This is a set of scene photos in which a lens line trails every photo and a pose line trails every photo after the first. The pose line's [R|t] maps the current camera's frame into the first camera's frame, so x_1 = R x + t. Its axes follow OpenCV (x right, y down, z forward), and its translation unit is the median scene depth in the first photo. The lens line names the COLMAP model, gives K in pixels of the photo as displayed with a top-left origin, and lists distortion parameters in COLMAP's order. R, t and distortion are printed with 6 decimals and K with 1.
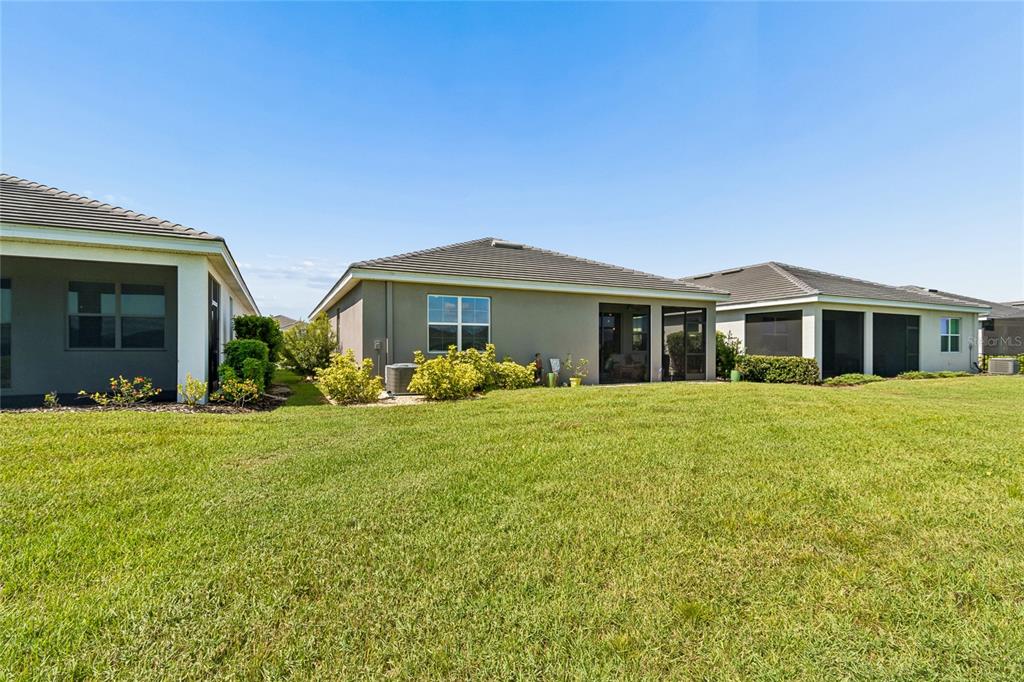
lens RADIAL K [[453.7, 0, 514.0], [0, 453.7, 335.7], [0, 0, 1]] dist [0.005172, -0.000545]
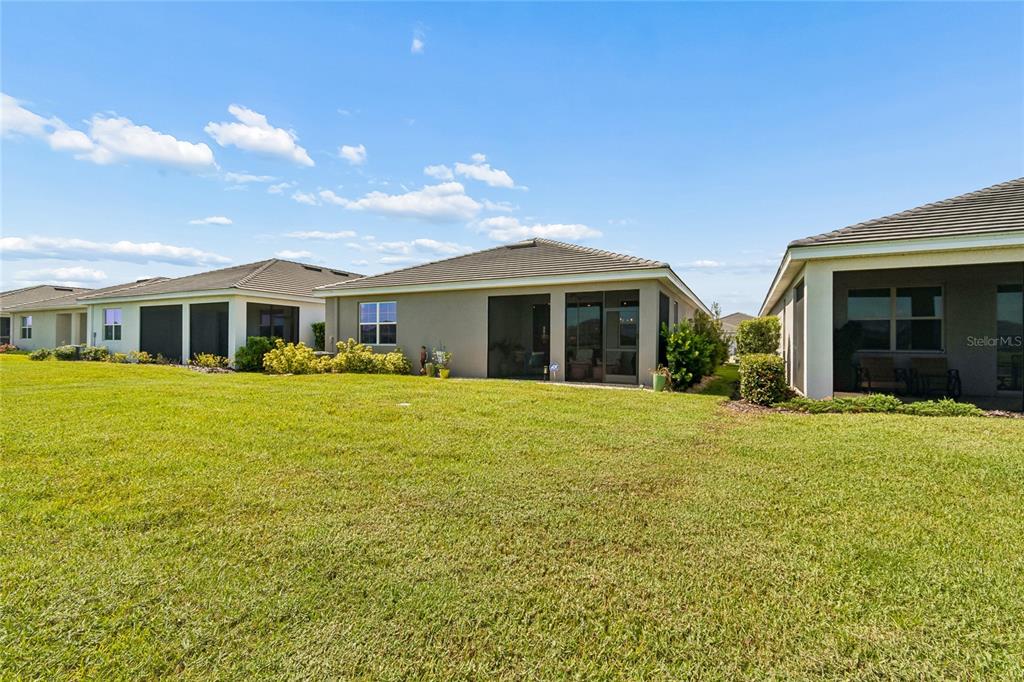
lens RADIAL K [[453.7, 0, 522.8], [0, 453.7, 334.2], [0, 0, 1]] dist [0.005172, -0.000545]
pose [[0.614741, -0.012538, -0.788630, 0.960666], [0.013650, 0.999893, -0.005256, 0.015273], [0.788611, -0.007534, 0.614846, 0.418802]]
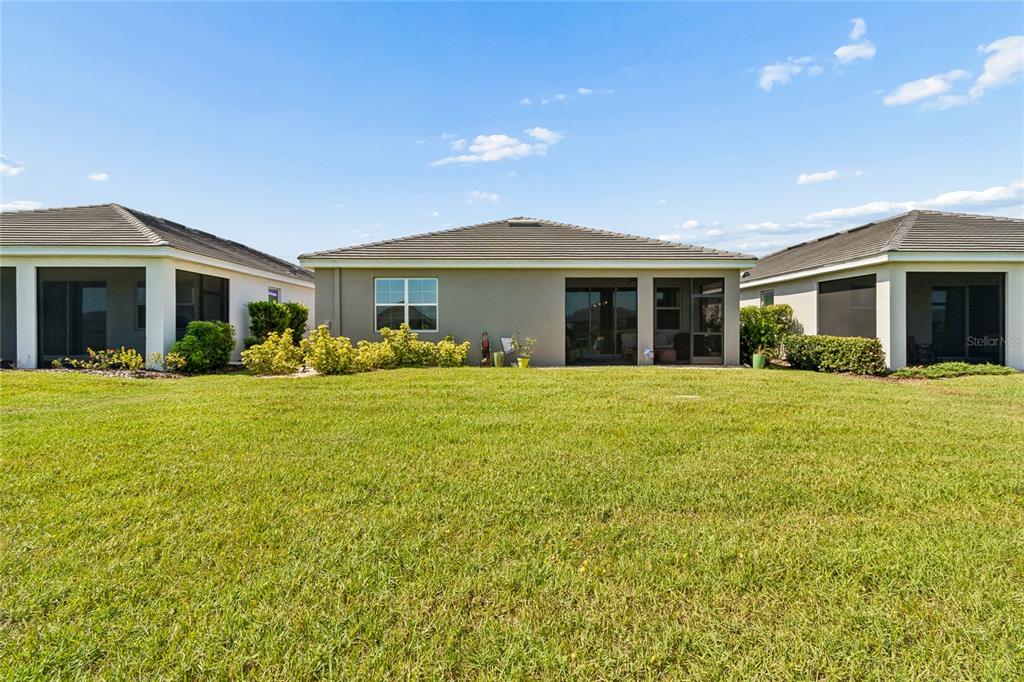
lens RADIAL K [[453.7, 0, 525.6], [0, 453.7, 310.7], [0, 0, 1]] dist [0.005172, -0.000545]
pose [[0.919575, -0.018841, -0.392462, 0.446360], [0.013860, 0.999783, -0.015523, 0.007093], [0.392669, 0.008835, 0.919637, 0.109944]]
